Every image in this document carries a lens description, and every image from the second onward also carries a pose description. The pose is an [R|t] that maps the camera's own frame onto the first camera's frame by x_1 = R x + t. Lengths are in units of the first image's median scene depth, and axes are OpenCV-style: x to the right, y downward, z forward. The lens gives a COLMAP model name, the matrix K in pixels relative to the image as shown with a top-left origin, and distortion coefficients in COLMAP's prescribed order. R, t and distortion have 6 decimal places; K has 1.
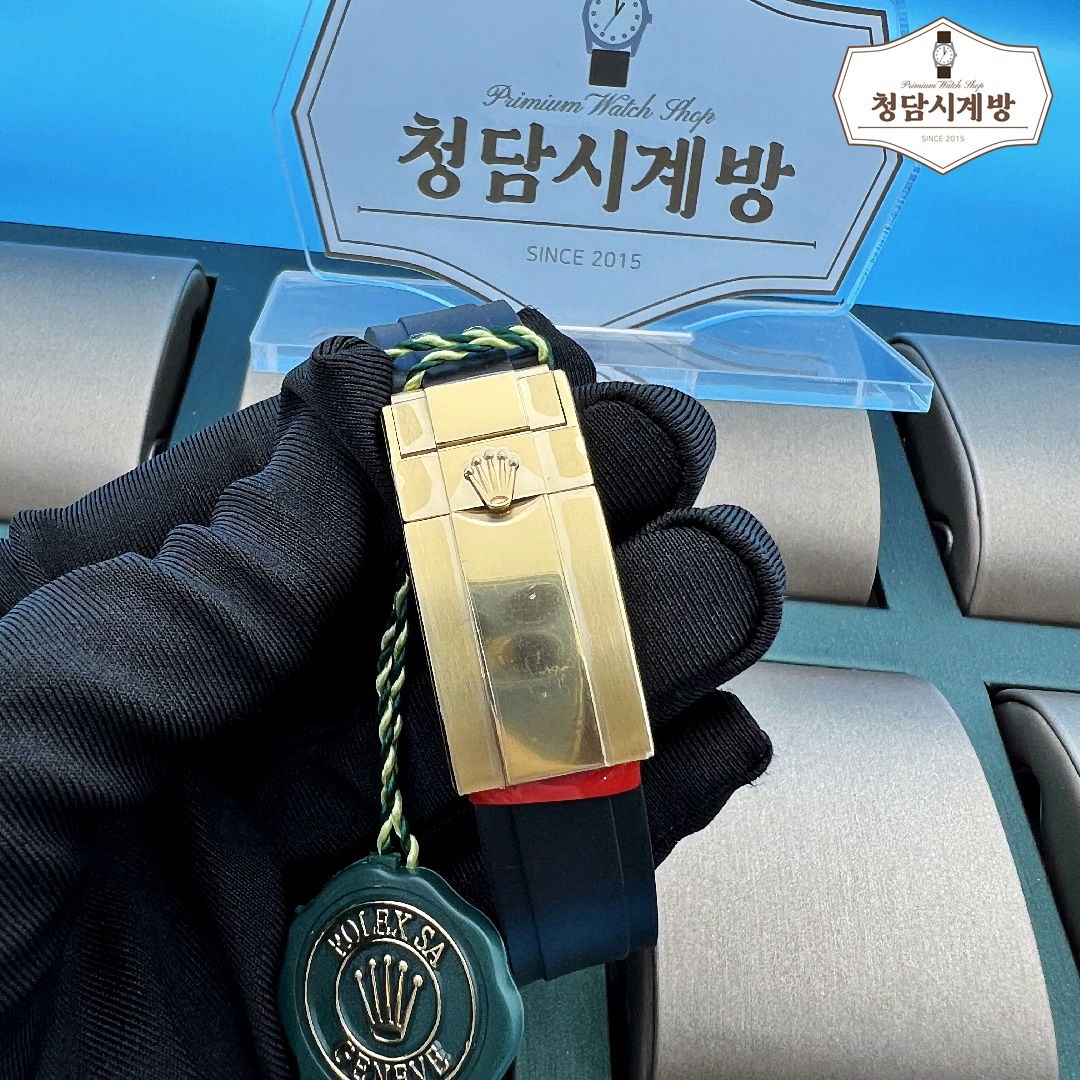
lens RADIAL K [[1101.1, 0, 406.1], [0, 1101.1, 475.7], [0, 0, 1]] dist [-0.004621, -0.011228]
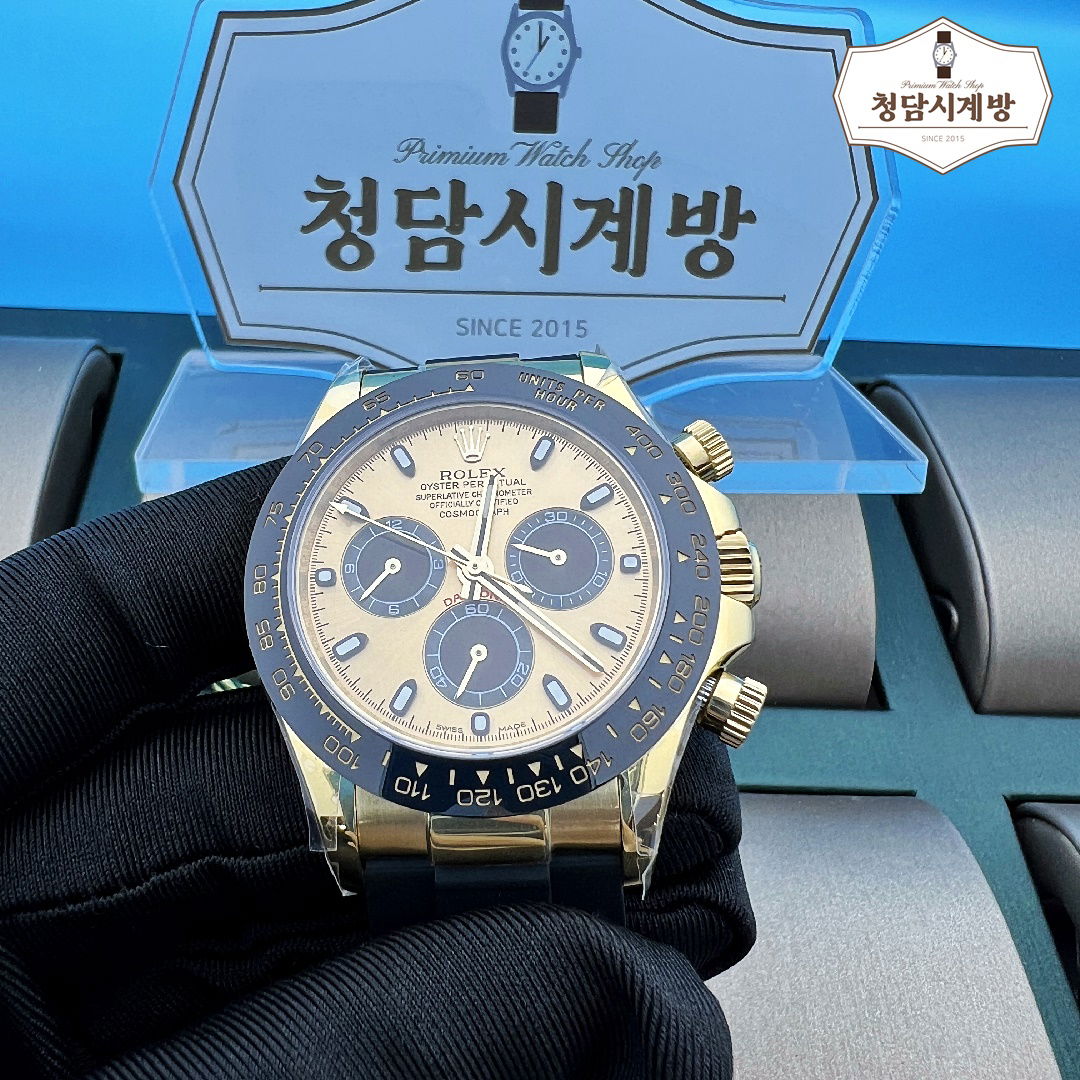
lens RADIAL K [[1107.4, 0, 417.4], [0, 1107.4, 476.6], [0, 0, 1]] dist [-0.006624, -0.009434]
pose [[0.998118, -0.059629, 0.014290, 0.060689], [0.059496, 0.998182, 0.009592, -0.096225], [-0.014836, -0.008723, 0.999852, 0.125633]]
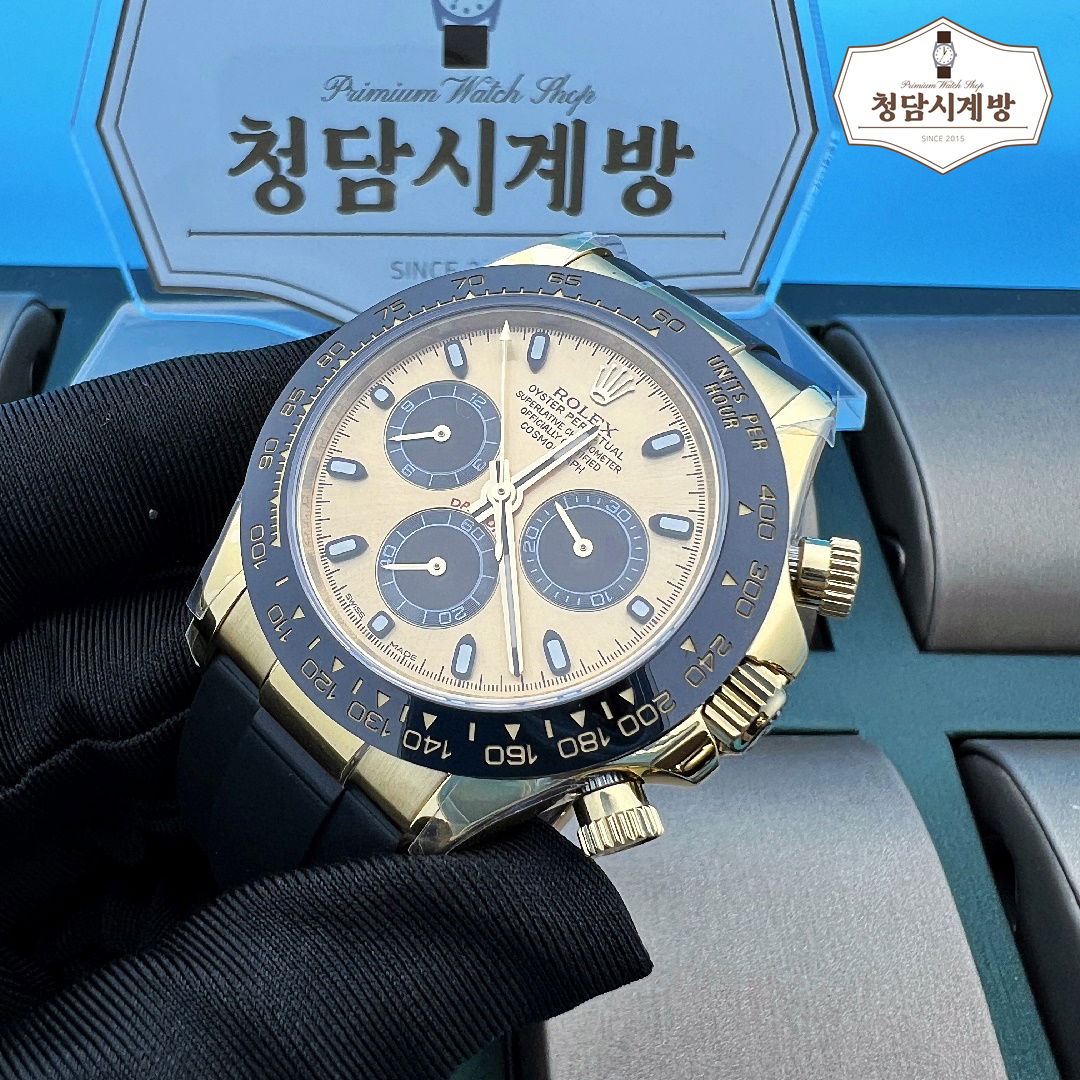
lens RADIAL K [[1107.4, 0, 417.4], [0, 1107.4, 476.6], [0, 0, 1]] dist [-0.006624, -0.009434]
pose [[0.996806, -0.077794, 0.018069, 0.104656], [0.077043, 0.996262, 0.039076, -0.076083], [-0.021041, -0.037559, 0.999073, 0.137393]]
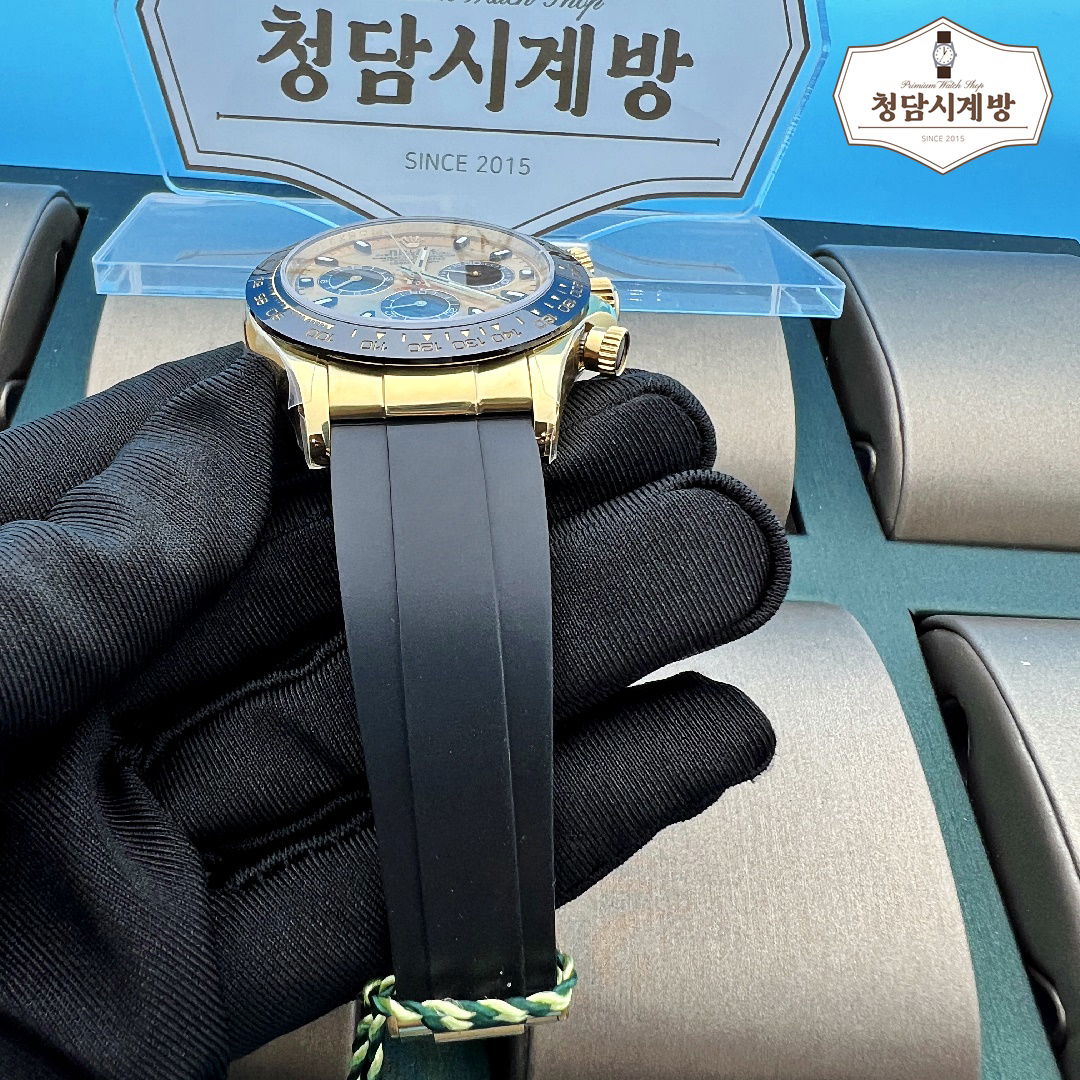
lens RADIAL K [[1101.6, 0, 400.4], [0, 1101.6, 469.8], [0, 0, 1]] dist [-0.003983, -0.017213]
pose [[0.999218, -0.033438, 0.021090, 0.080029], [0.032932, 0.999172, 0.023896, 0.032959], [-0.021872, -0.023183, 0.999492, 0.084244]]
